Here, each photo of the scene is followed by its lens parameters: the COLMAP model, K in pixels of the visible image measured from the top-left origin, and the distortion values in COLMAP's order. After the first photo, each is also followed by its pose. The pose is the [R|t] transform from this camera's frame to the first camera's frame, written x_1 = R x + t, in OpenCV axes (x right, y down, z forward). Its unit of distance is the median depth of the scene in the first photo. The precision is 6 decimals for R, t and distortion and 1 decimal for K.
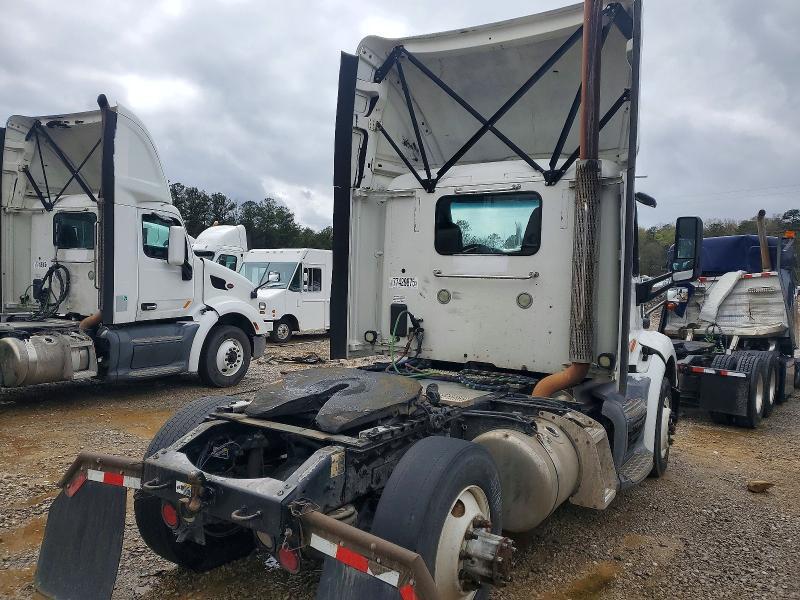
lens RADIAL K [[616.8, 0, 400.0], [0, 616.8, 300.0], [0, 0, 1]] dist [0.096964, -0.001123]
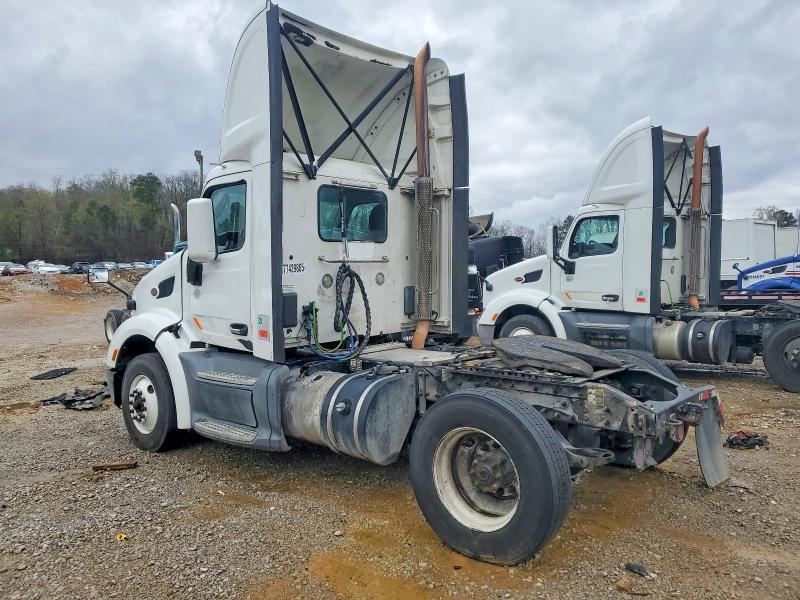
lens RADIAL K [[616.8, 0, 400.0], [0, 616.8, 300.0], [0, 0, 1]] dist [0.096964, -0.001123]
pose [[0.195848, -0.093241, 0.976191, -1.024656], [0.034816, 0.995503, 0.088100, -0.066919], [-0.980016, 0.016732, 0.198214, 0.725582]]
